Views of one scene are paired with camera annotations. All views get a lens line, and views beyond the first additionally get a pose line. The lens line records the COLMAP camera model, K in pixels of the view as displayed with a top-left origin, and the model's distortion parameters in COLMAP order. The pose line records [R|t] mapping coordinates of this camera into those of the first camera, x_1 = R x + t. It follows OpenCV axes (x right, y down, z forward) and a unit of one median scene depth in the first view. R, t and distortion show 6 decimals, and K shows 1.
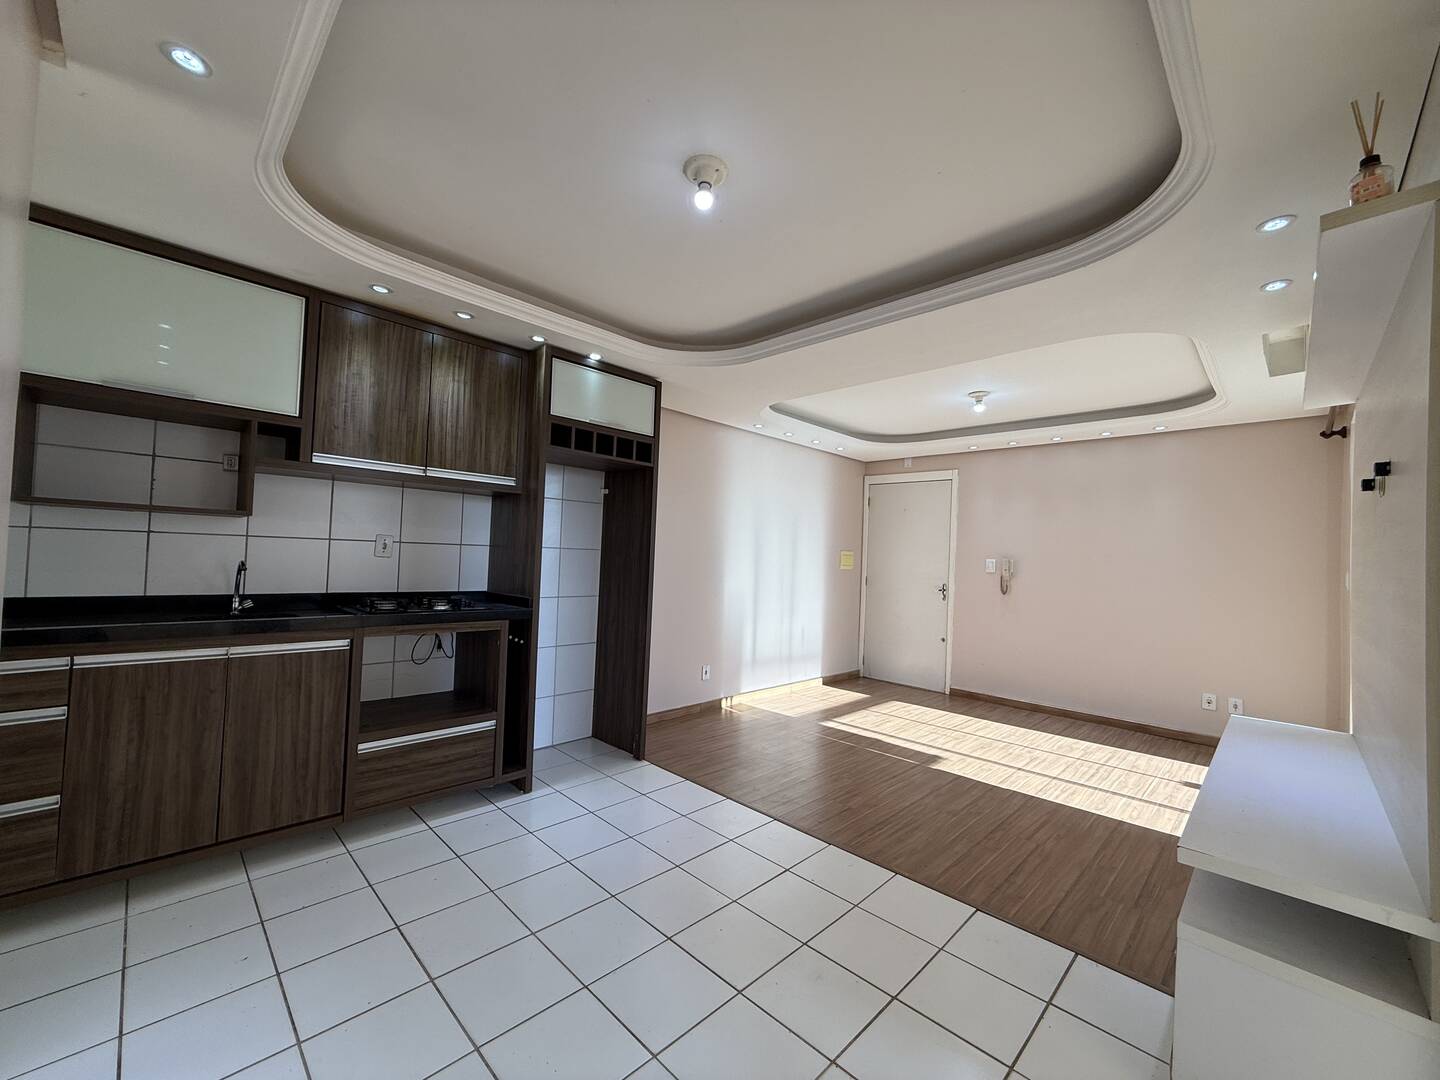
lens RADIAL K [[575.1, 0, 716.3], [0, 575.1, 541.0], [0, 0, 1]] dist [-0.000480, 0.000506]
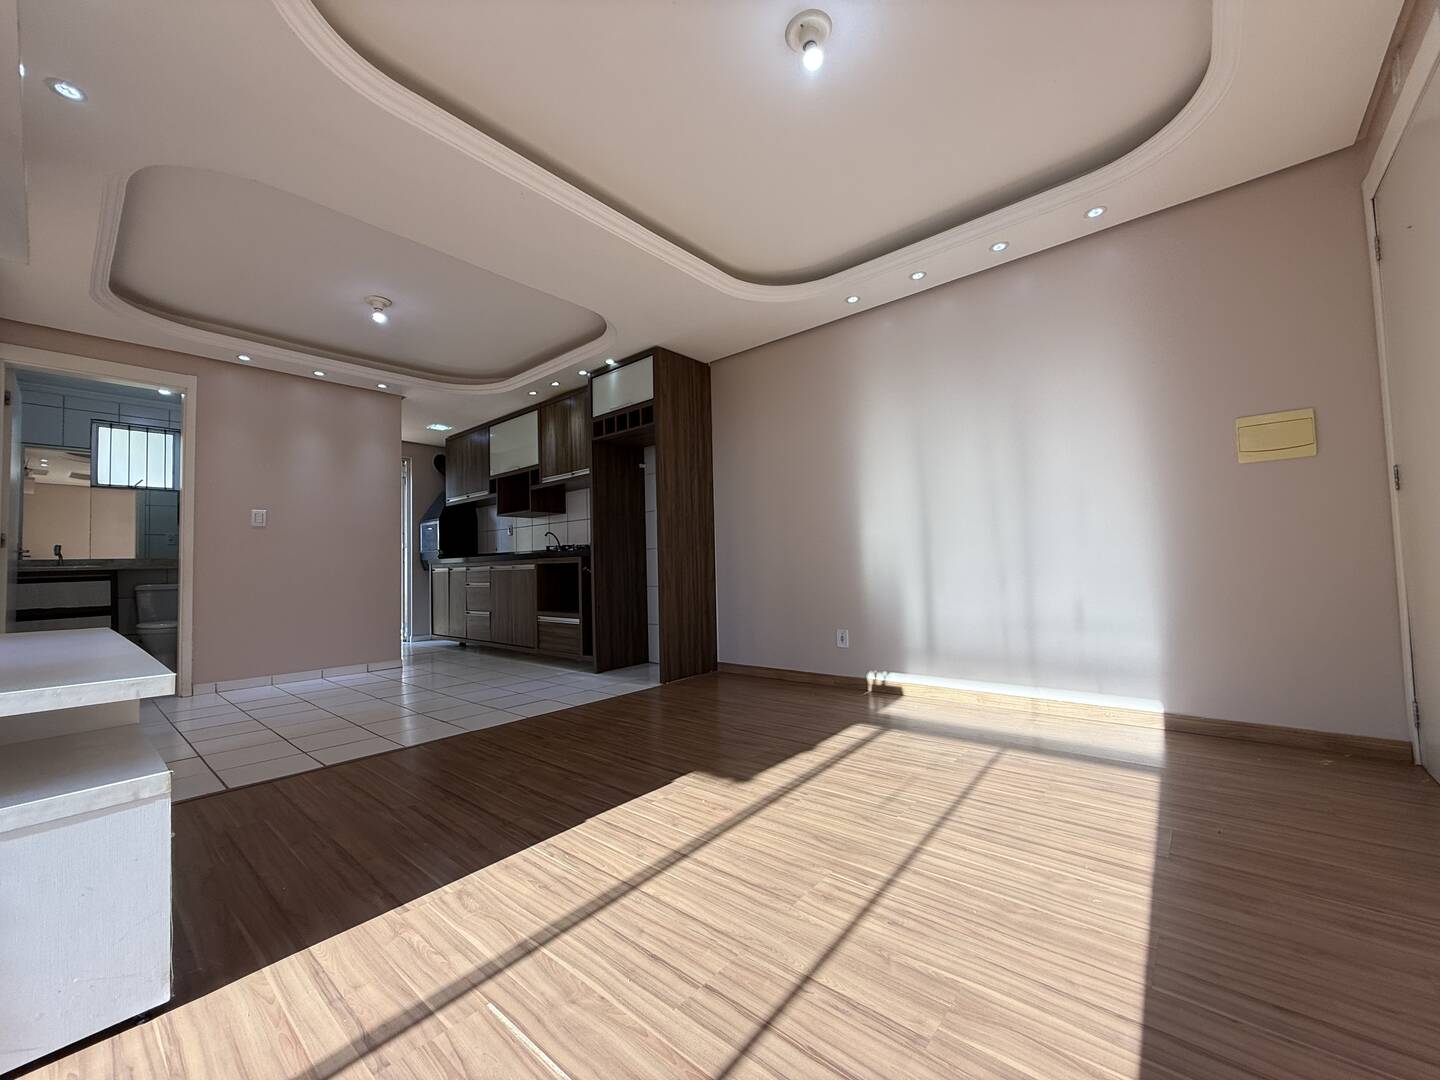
lens RADIAL K [[575.1, 0, 714.1], [0, 575.1, 544.4], [0, 0, 1]] dist [-0.000480, 0.000506]
pose [[0.067878, -0.077189, -0.994703, 0.836918], [0.056489, 0.995701, -0.073411, 0.162916], [0.996093, -0.051207, 0.071947, 0.850292]]
